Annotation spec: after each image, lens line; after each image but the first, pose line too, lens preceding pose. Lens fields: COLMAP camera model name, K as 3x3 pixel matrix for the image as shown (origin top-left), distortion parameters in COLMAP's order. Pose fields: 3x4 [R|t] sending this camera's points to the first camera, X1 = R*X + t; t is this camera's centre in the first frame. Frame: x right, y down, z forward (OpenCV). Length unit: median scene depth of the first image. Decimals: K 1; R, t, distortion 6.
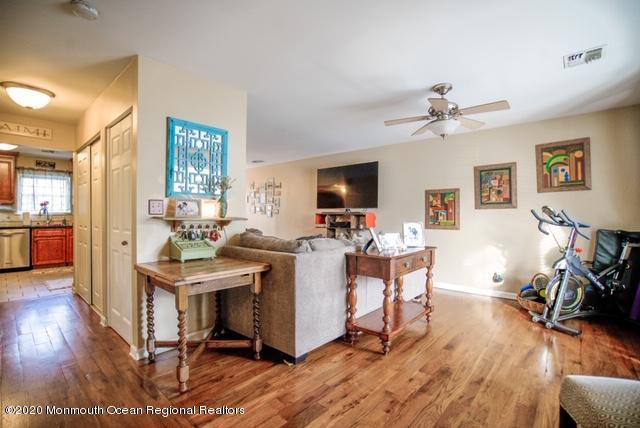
lens RADIAL K [[295.8, 0, 317.2], [0, 295.8, 215.8], [0, 0, 1]] dist [-0.058337, 0.019303]
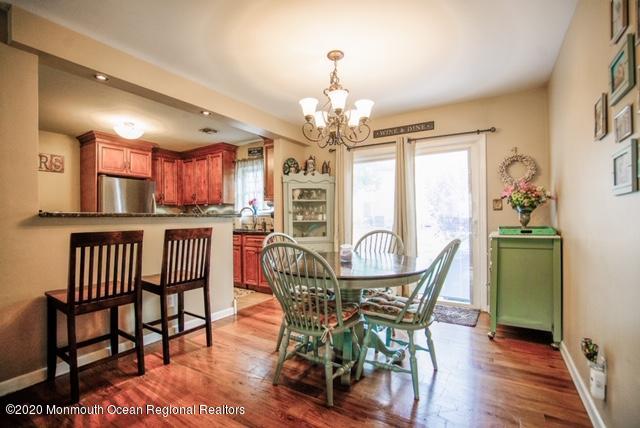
lens RADIAL K [[295.8, 0, 317.2], [0, 295.8, 215.8], [0, 0, 1]] dist [-0.058337, 0.019303]
pose [[0.166219, -0.008452, -0.986053, -0.135520], [0.008119, 0.999941, -0.007203, 0.003238], [0.986055, -0.006809, 0.166278, 1.072880]]
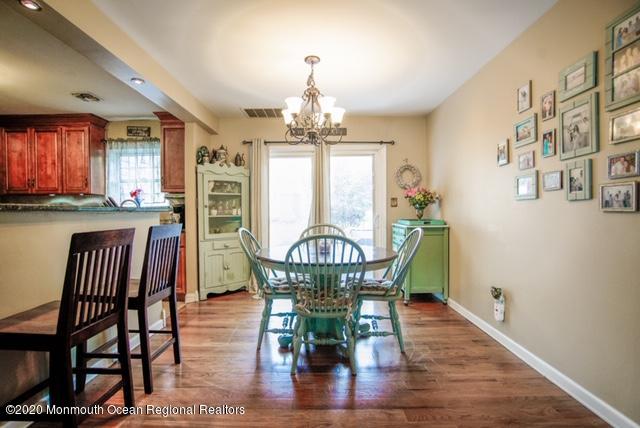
lens RADIAL K [[314.7, 0, 320.0], [0, 314.7, 214.0], [0, 0, 1]] dist [-0.066922, 0.032947]
pose [[0.665557, 0.001062, -0.746346, -0.176192], [0.006707, 0.999950, 0.007403, 0.002337], [0.746316, -0.009933, 0.665517, 0.876603]]
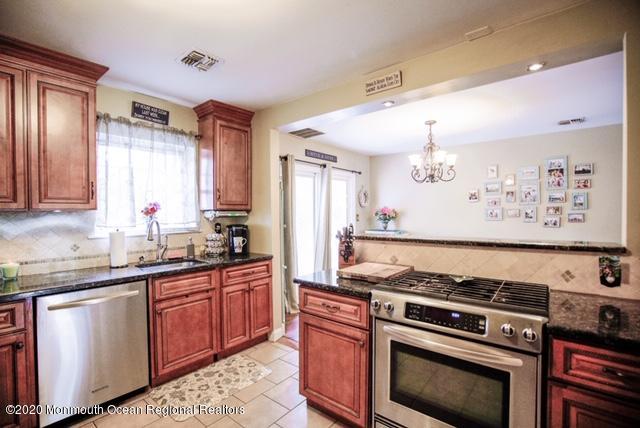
lens RADIAL K [[295.8, 0, 317.2], [0, 295.8, 215.8], [0, 0, 1]] dist [-0.058337, 0.019303]
pose [[0.999155, -0.012140, 0.039267, -0.759595], [0.011788, 0.999888, 0.009196, -0.034052], [-0.039374, -0.008725, 0.999186, 0.590719]]
